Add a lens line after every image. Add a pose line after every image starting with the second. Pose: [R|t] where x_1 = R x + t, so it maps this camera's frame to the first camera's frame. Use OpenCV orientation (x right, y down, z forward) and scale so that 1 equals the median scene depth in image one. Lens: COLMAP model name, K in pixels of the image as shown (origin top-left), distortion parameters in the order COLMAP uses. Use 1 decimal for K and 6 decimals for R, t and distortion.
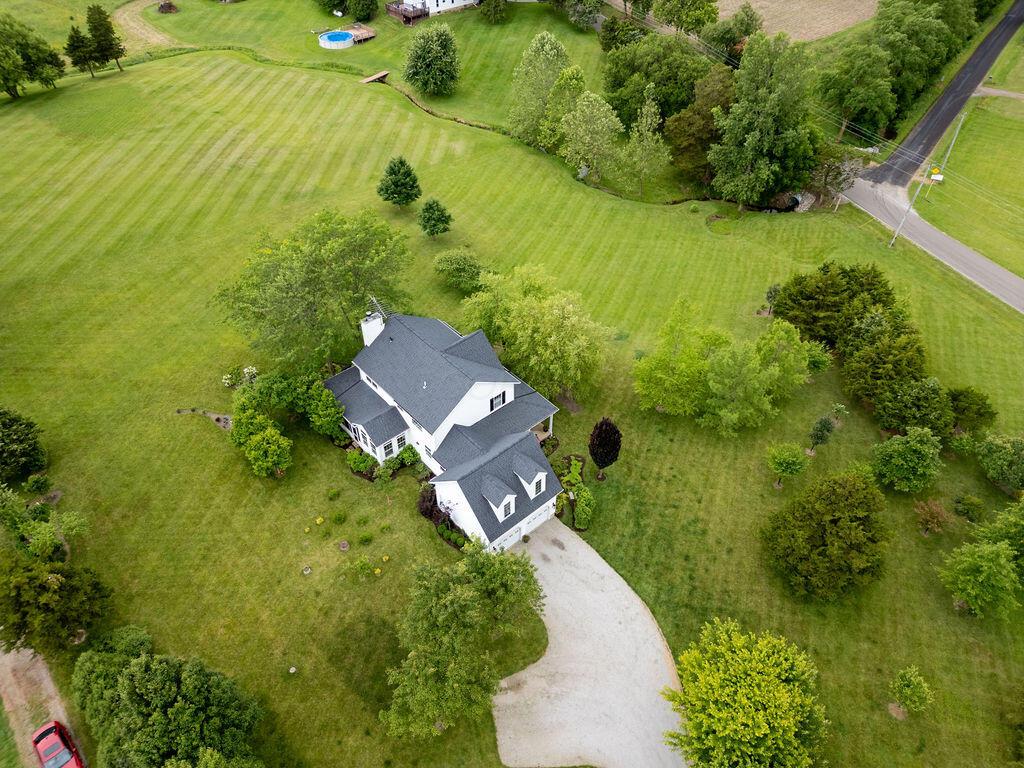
lens RADIAL K [[704.8, 0, 507.9], [0, 704.8, 390.4], [0, 0, 1]] dist [0.055216, -0.039905]
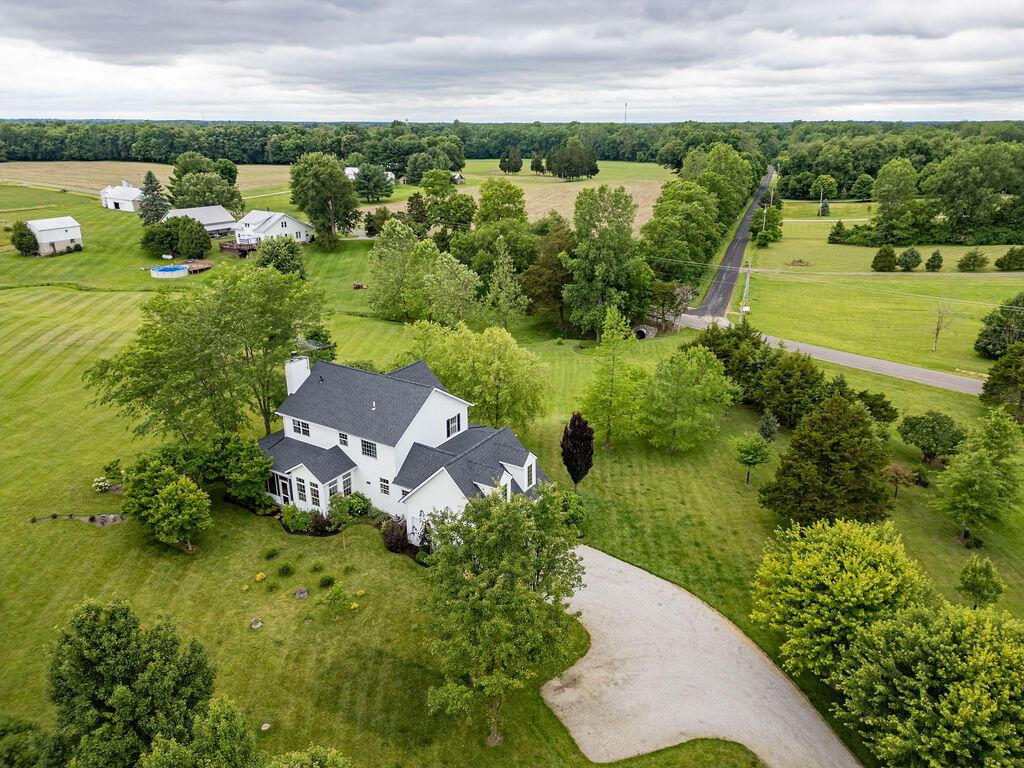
lens RADIAL K [[704.8, 0, 516.5], [0, 704.8, 384.5], [0, 0, 1]] dist [0.055216, -0.039905]
pose [[0.959084, -0.103610, 0.263483, -0.165733], [0.191936, 0.922075, -0.336062, 0.280211], [-0.208132, 0.372883, 0.904234, 0.147996]]
